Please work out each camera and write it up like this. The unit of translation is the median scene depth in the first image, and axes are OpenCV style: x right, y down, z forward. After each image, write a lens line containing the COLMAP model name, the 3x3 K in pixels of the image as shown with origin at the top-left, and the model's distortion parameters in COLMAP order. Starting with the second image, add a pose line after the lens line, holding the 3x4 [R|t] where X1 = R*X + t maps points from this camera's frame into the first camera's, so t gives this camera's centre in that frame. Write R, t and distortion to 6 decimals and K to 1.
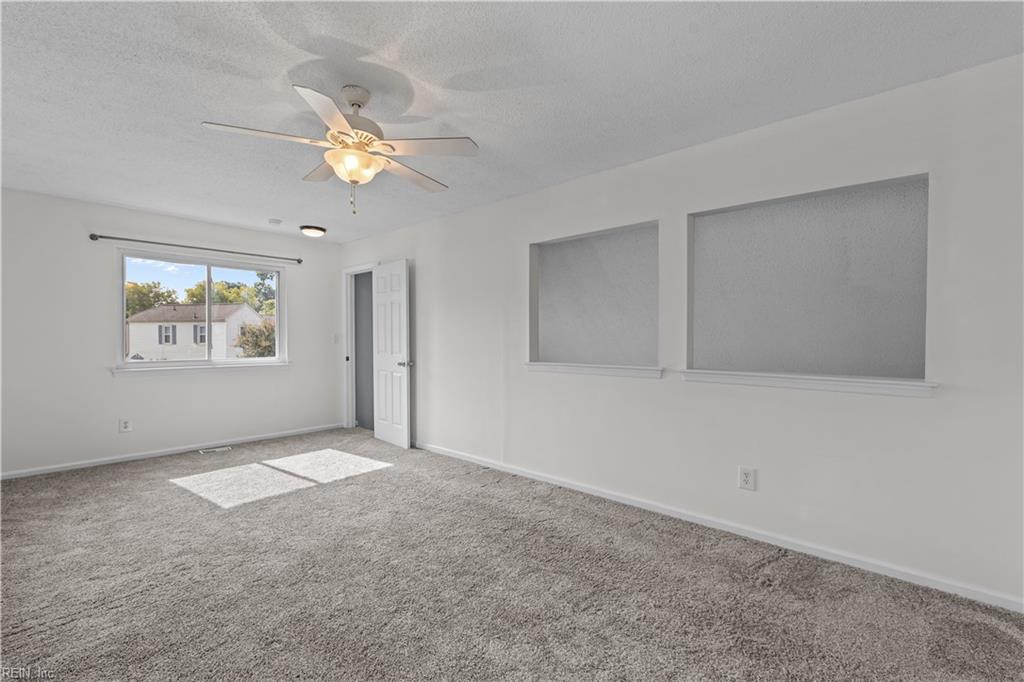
lens RADIAL K [[438.3, 0, 511.9], [0, 438.3, 341.1], [0, 0, 1]] dist [0.000332, -0.000352]
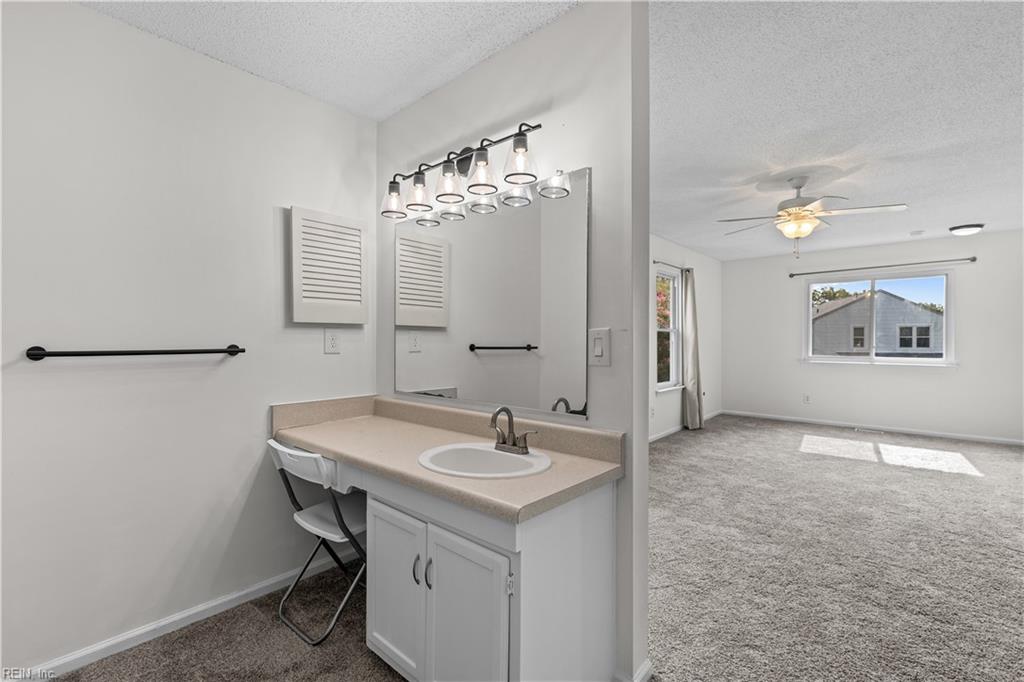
lens RADIAL K [[460.7, 0, 509.1], [0, 460.7, 340.9], [0, 0, 1]] dist [-0.002271, -0.000157]
pose [[-0.008694, 0.003109, -0.999957, 0.710326], [-0.010179, 0.999943, 0.003197, 0.002244], [0.999910, 0.010206, -0.008662, 0.003318]]
